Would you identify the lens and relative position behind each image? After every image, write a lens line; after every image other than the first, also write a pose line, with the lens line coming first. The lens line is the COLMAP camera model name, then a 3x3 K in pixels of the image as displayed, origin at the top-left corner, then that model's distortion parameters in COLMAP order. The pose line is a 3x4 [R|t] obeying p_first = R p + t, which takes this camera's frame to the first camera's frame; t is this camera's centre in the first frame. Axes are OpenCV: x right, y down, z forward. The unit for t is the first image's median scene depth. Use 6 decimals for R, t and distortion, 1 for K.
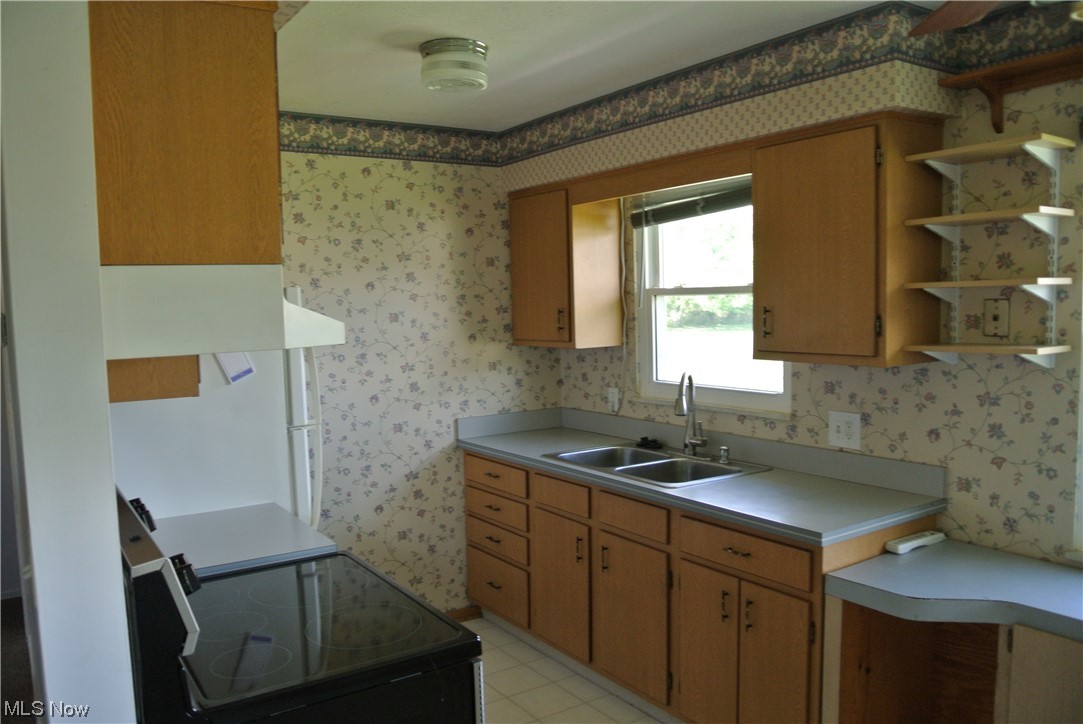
lens RADIAL K [[830.2, 0, 540.7], [0, 830.2, 366.0], [0, 0, 1]] dist [-0.077171, 0.020184]
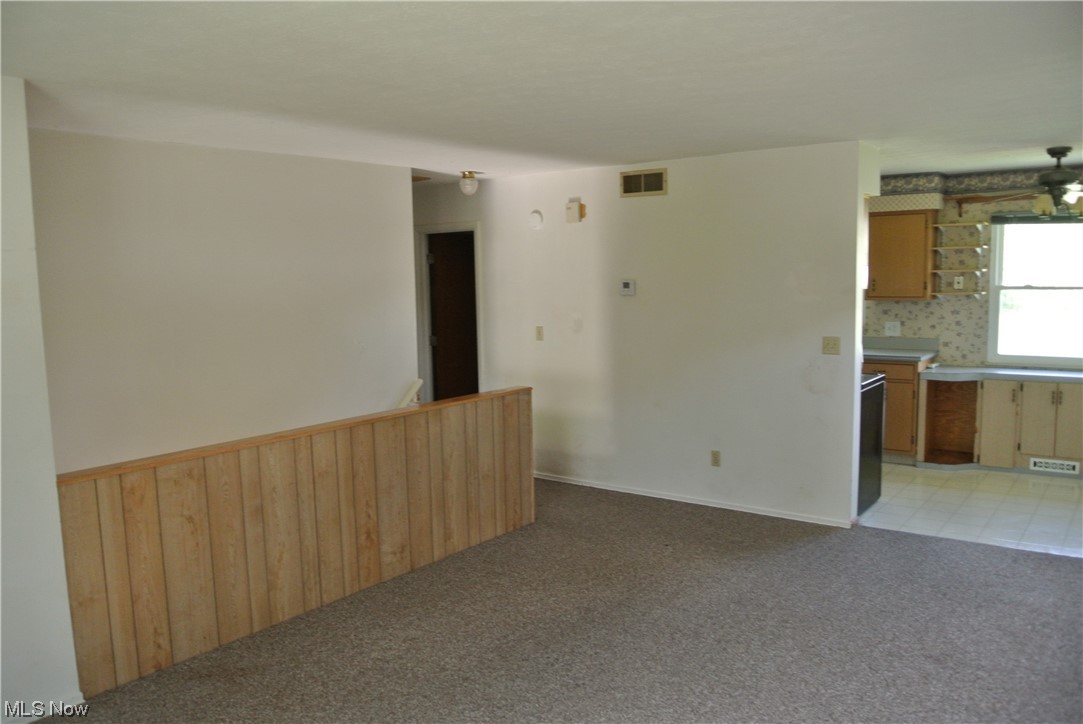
lens RADIAL K [[830.2, 0, 542.1], [0, 830.2, 361.8], [0, 0, 1]] dist [-0.077171, 0.020184]
pose [[0.945939, -0.032417, 0.322720, -1.703025], [0.026325, 0.999384, 0.023223, 0.109645], [-0.323274, -0.013471, 0.946210, -1.191433]]
